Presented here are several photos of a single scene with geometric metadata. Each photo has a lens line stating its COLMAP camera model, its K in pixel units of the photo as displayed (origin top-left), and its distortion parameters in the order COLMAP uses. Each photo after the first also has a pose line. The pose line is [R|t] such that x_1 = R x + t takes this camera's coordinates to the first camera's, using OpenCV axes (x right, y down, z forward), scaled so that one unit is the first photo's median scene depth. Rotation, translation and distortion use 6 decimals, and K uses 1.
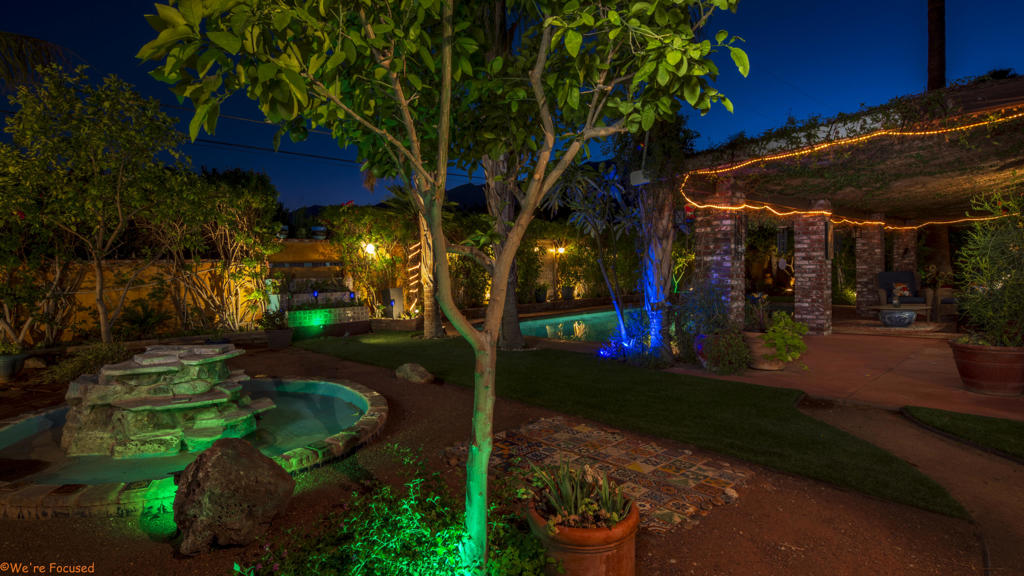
lens RADIAL K [[500.0, 0, 509.3], [0, 500.0, 276.2], [0, 0, 1]] dist [-0.001071, -0.000325]
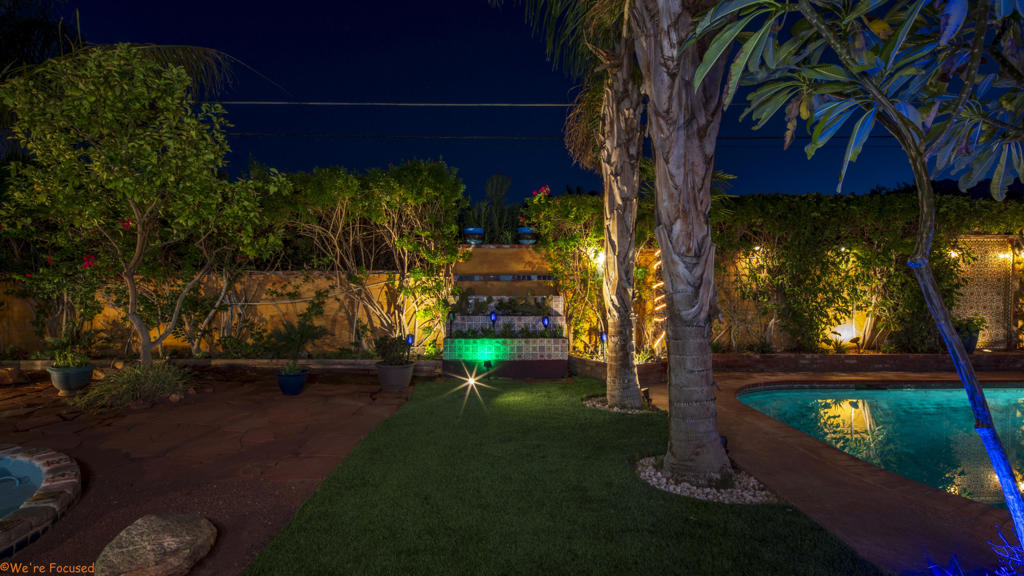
lens RADIAL K [[500.0, 0, 509.3], [0, 500.0, 276.2], [0, 0, 1]] dist [-0.001071, -0.000325]
pose [[0.720802, 0.002628, -0.693137, 0.136355], [-0.024721, 0.999454, -0.021918, -0.009076], [0.692701, 0.032934, 0.720473, 0.459475]]
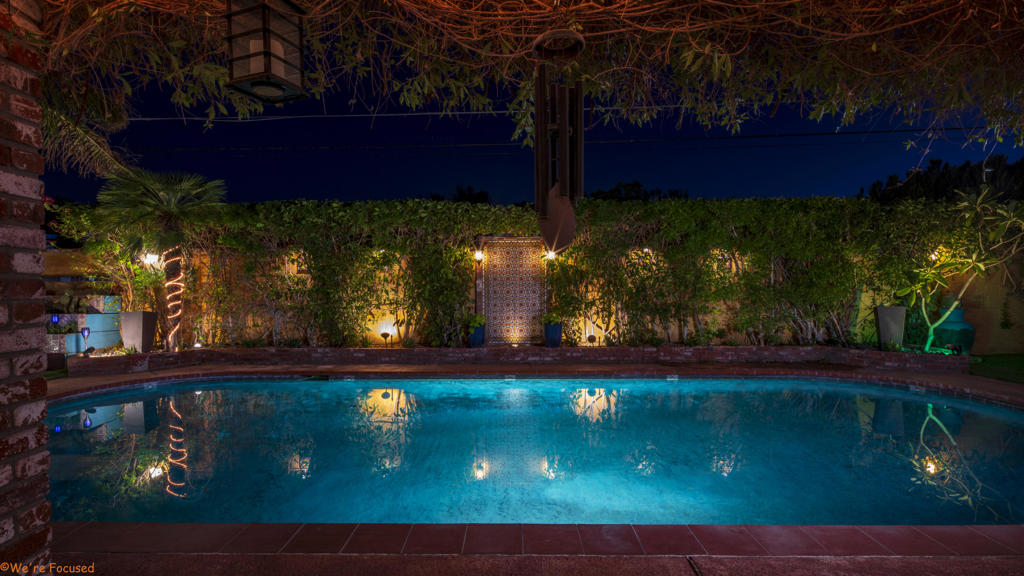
lens RADIAL K [[500.0, 0, 509.3], [0, 500.0, 276.2], [0, 0, 1]] dist [-0.001071, -0.000325]
pose [[0.687821, 0.017423, -0.725671, 0.792861], [-0.021204, 0.999768, 0.003905, -0.050845], [0.725570, 0.012701, 0.688031, 1.005880]]
